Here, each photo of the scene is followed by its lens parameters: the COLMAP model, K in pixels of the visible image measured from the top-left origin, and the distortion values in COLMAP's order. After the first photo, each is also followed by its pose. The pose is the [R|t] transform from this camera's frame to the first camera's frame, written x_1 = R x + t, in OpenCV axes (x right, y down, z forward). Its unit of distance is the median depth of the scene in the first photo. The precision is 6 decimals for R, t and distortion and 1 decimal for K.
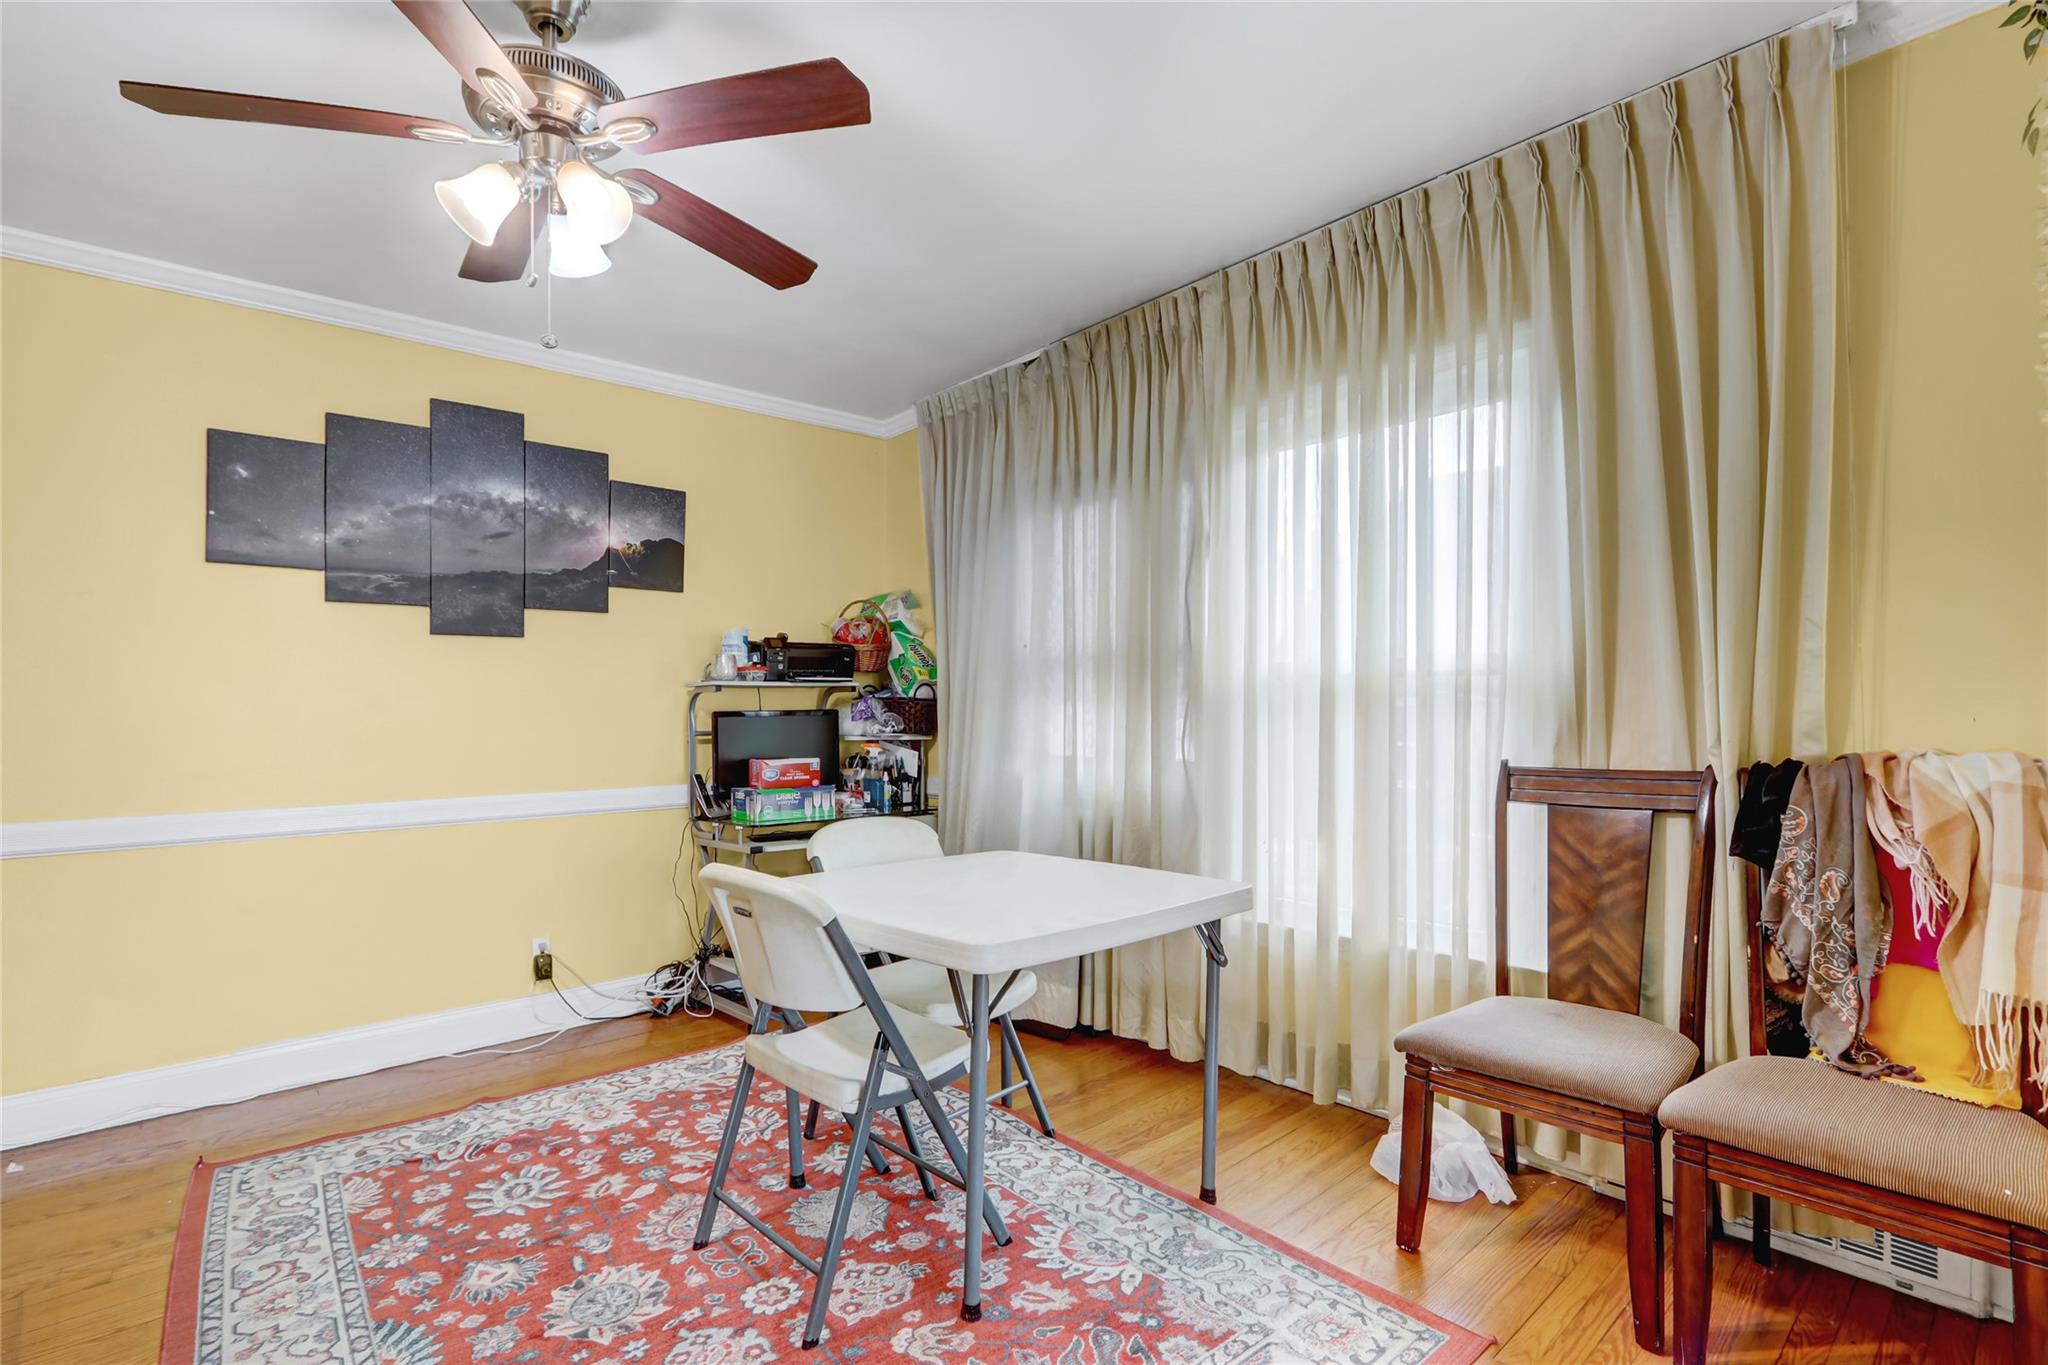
lens RADIAL K [[944.9, 0, 916.0], [0, 944.9, 681.7], [0, 0, 1]] dist [-0.021923, 0.003854]
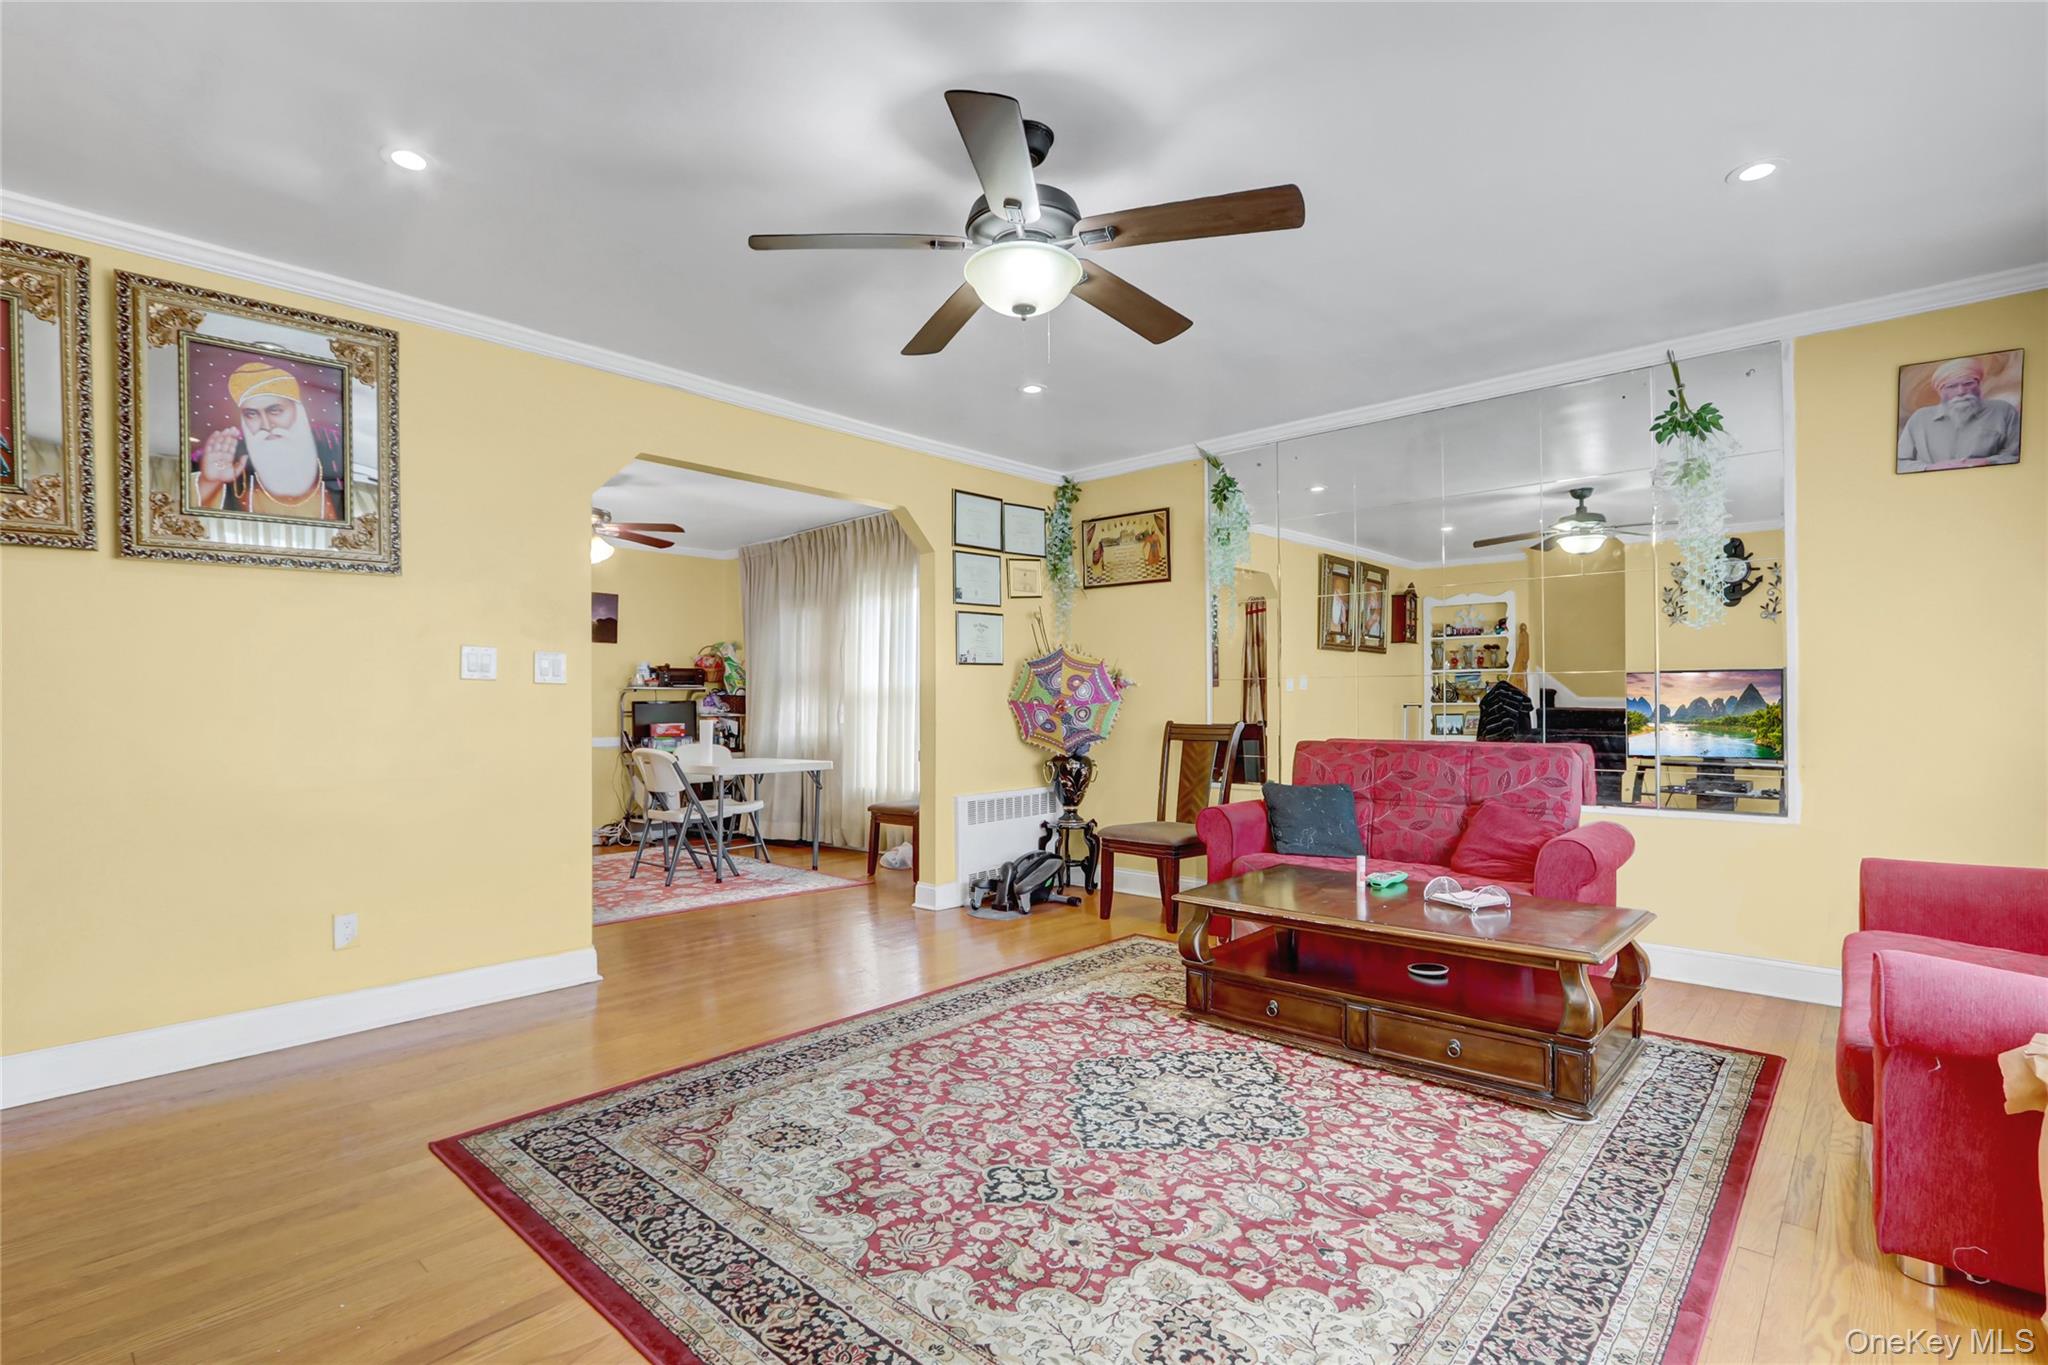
lens RADIAL K [[944.9, 0, 985.4], [0, 944.9, 693.9], [0, 0, 1]] dist [-0.021923, 0.003854]
pose [[0.987187, 0.002091, 0.159555, 0.225727], [-0.005613, 0.999750, 0.021627, -0.035658], [-0.159470, -0.022245, 0.986952, -1.193718]]
